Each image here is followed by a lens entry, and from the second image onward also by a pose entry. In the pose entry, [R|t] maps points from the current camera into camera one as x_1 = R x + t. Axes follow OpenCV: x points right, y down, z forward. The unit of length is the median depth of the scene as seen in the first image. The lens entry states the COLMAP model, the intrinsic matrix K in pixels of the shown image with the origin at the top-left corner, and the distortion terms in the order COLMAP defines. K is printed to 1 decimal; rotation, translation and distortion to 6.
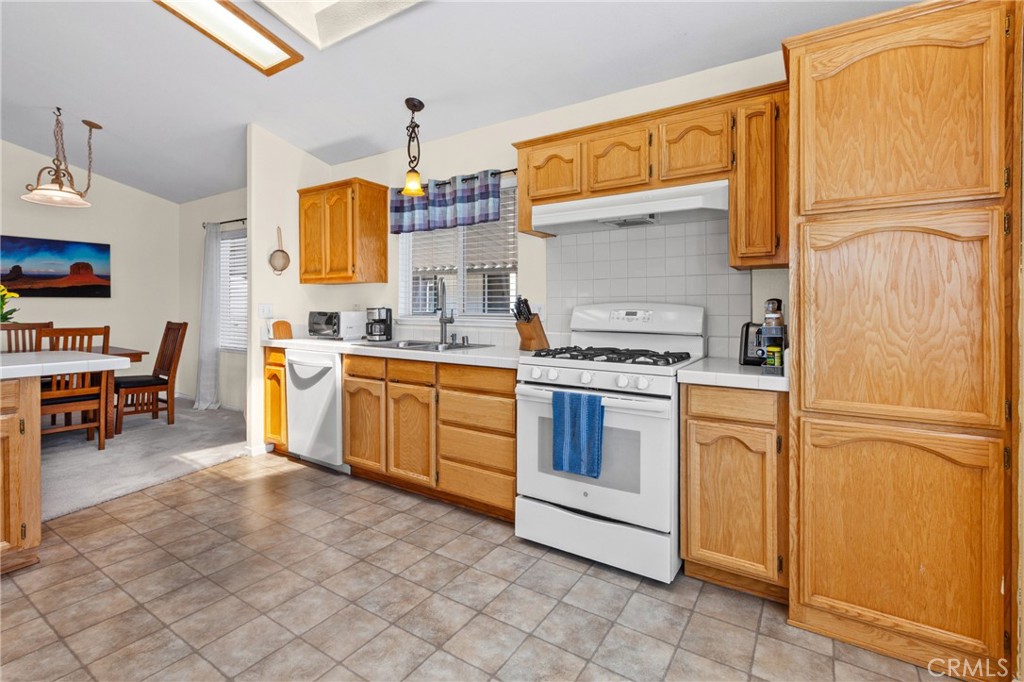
lens RADIAL K [[471.1, 0, 511.0], [0, 471.1, 307.2], [0, 0, 1]] dist [0.000846, 0.001632]
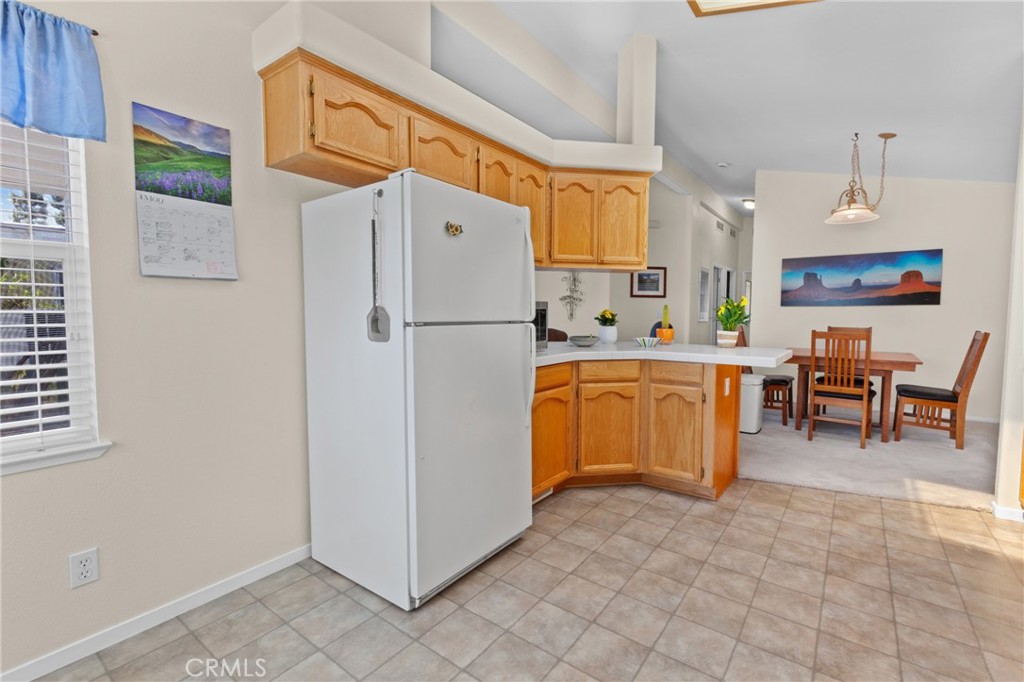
lens RADIAL K [[448.0, 0, 519.1], [0, 448.0, 339.4], [0, 0, 1]] dist [-0.005198, -0.000455]
pose [[-0.051669, 0.055158, -0.997140, 0.149264], [-0.003795, 0.998456, 0.055427, 0.004831], [0.998657, 0.006648, -0.051380, 0.265812]]
